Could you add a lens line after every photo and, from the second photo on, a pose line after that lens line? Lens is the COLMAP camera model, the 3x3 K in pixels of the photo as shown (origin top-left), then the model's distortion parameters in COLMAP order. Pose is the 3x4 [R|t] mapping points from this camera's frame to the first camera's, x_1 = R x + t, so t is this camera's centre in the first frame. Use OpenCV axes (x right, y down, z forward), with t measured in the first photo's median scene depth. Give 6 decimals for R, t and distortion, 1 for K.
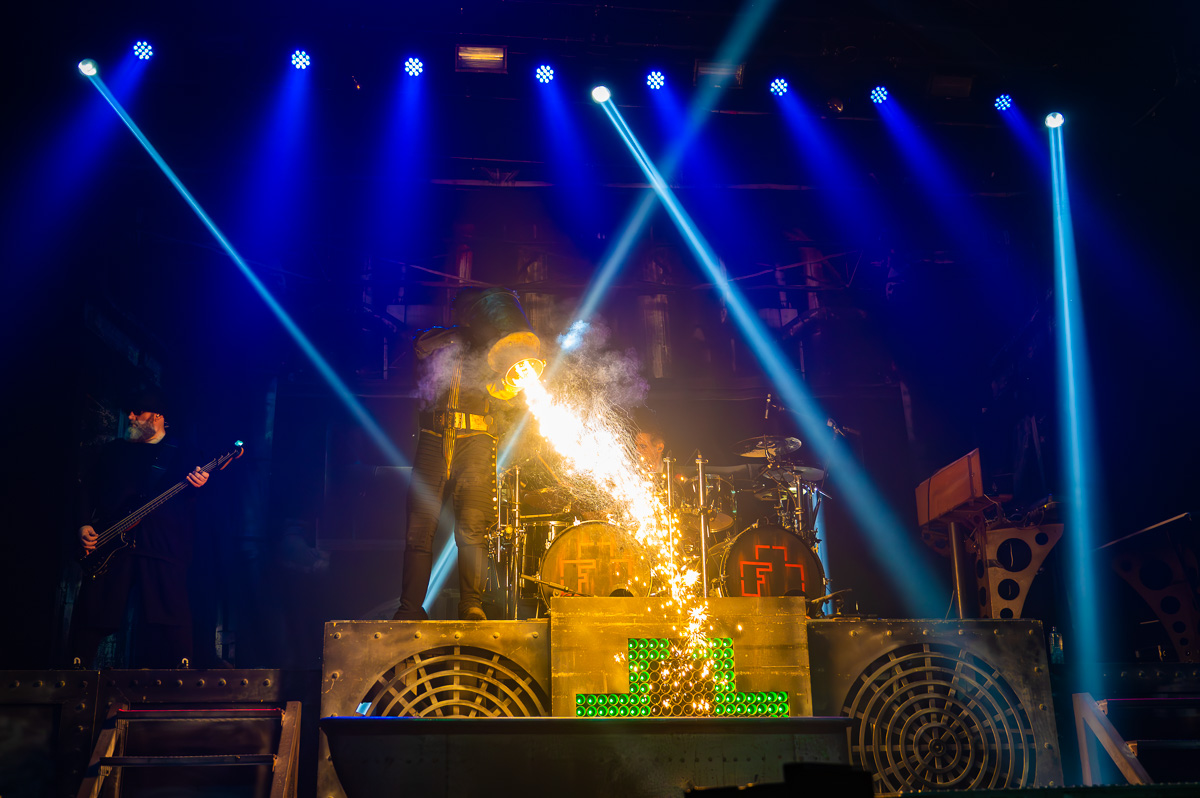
lens RADIAL K [[1226.3, 0, 602.7], [0, 1226.3, 382.2], [0, 0, 1]] dist [-0.001304, -0.006659]
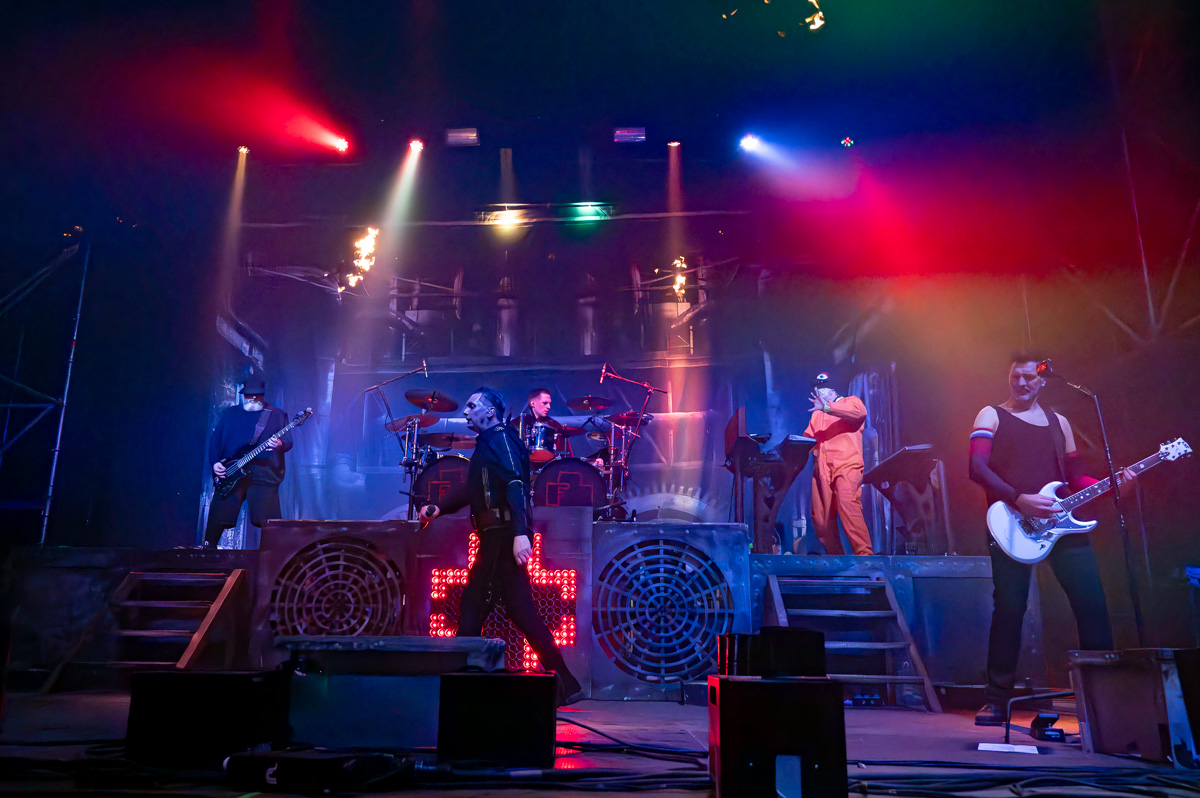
lens RADIAL K [[856.6, 0, 567.4], [0, 856.6, 420.9], [0, 0, 1]] dist [-0.009391, 0.000573]
pose [[0.982948, -0.010877, -0.183559, 0.346954], [0.025461, 0.996684, 0.077283, -0.006817], [0.182110, -0.080639, 0.979966, 0.001895]]
